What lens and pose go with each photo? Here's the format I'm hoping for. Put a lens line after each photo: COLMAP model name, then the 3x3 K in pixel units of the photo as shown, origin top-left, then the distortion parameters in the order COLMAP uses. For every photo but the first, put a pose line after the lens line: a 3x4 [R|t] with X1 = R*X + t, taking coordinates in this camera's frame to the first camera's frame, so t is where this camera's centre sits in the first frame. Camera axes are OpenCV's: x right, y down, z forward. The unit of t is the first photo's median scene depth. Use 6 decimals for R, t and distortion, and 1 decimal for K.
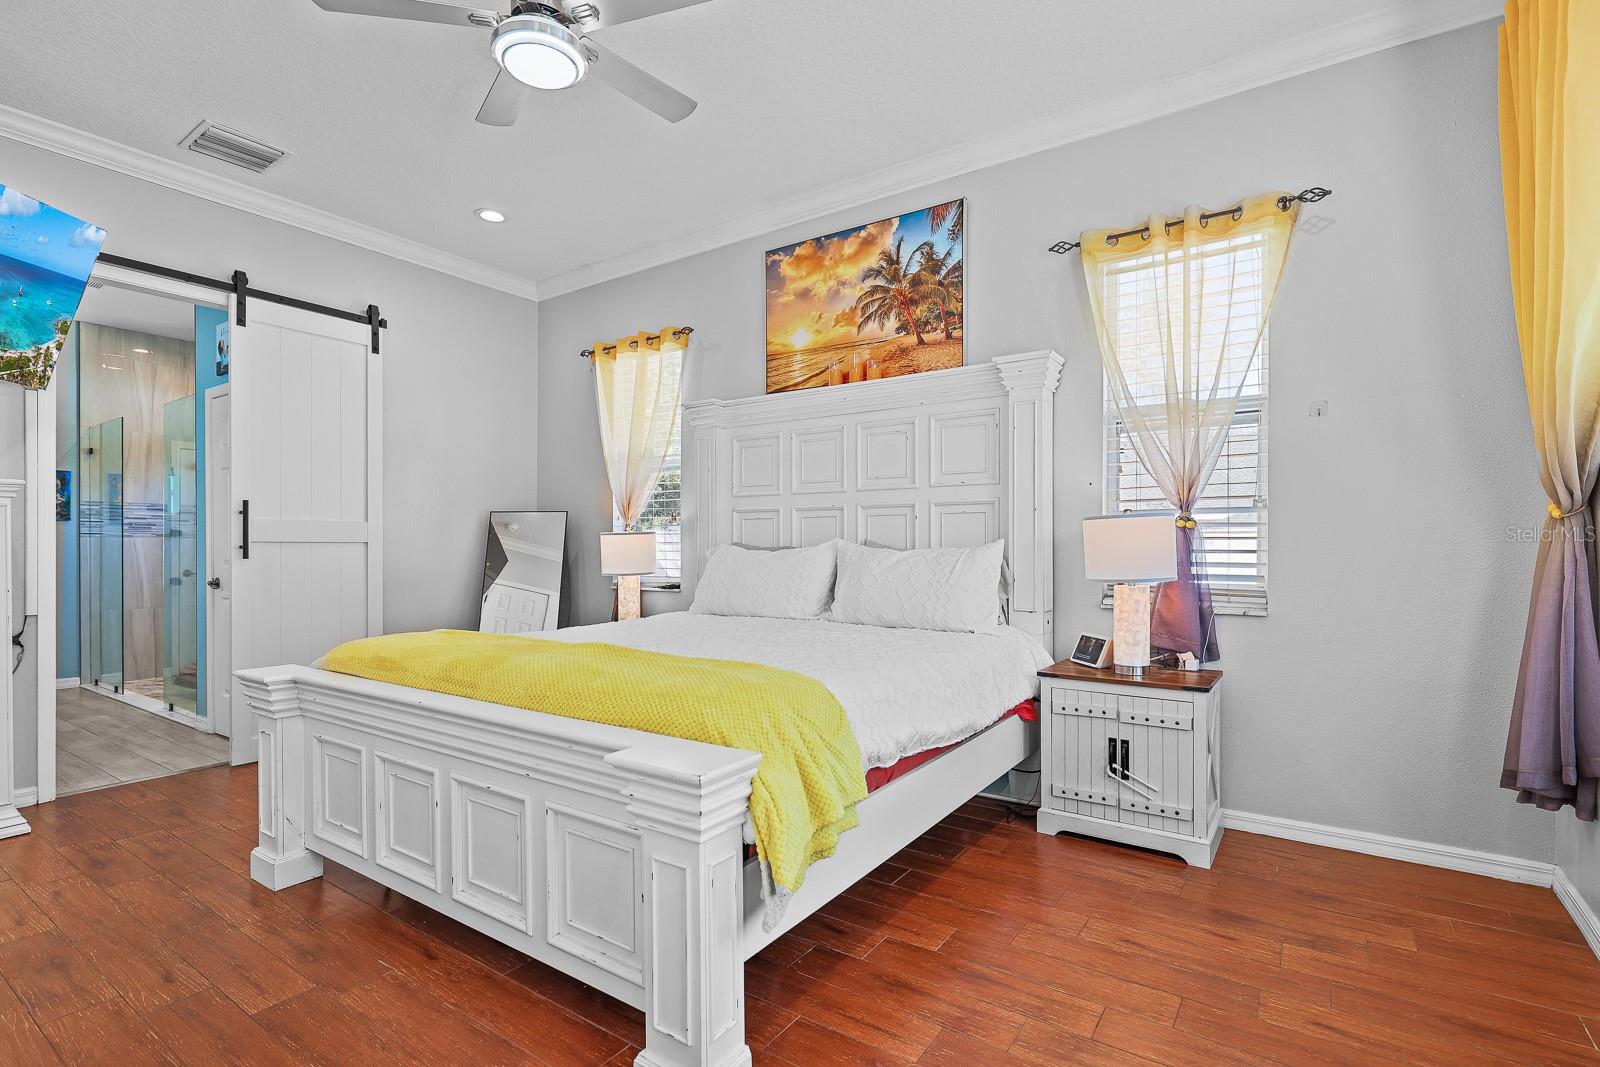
lens RADIAL K [[766.0, 0, 826.4], [0, 766.0, 559.6], [0, 0, 1]] dist [0.005322, -0.000030]
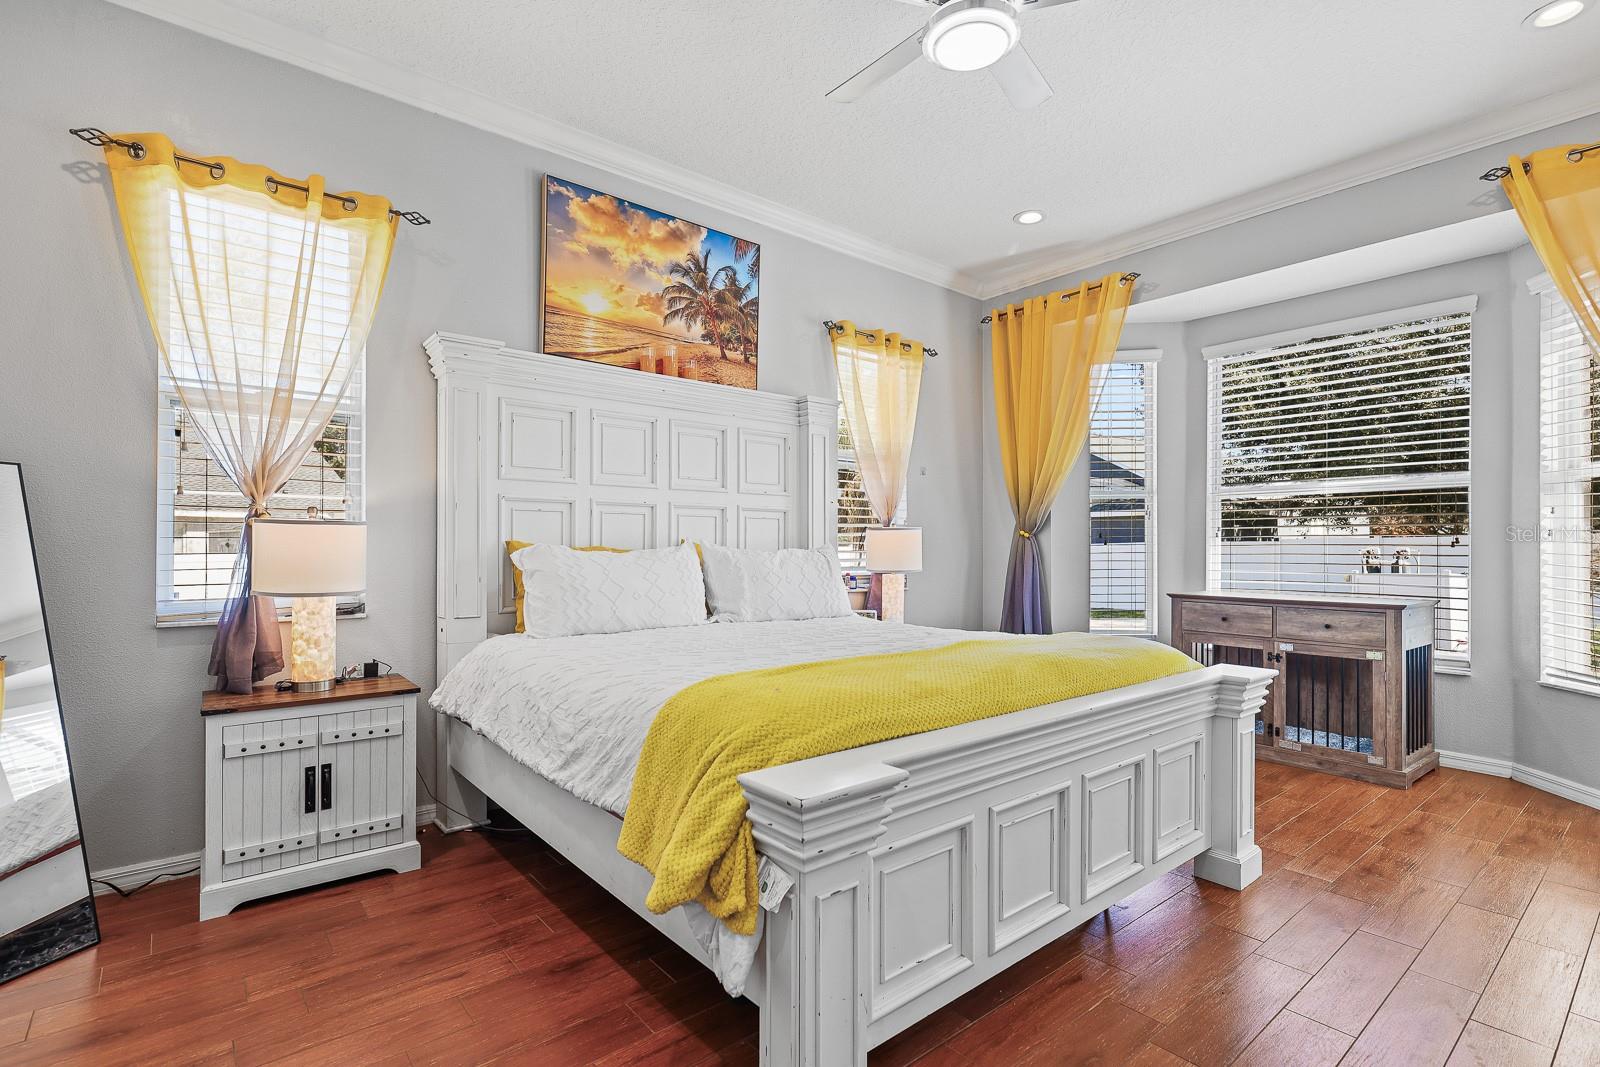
lens RADIAL K [[766.0, 0, 806.7], [0, 766.0, 546.5], [0, 0, 1]] dist [0.005322, -0.000030]
pose [[0.264566, 0.004598, 0.964357, -0.828018], [0.013268, 0.999877, -0.008408, -0.008139], [-0.964276, 0.015020, 0.264472, 0.578324]]
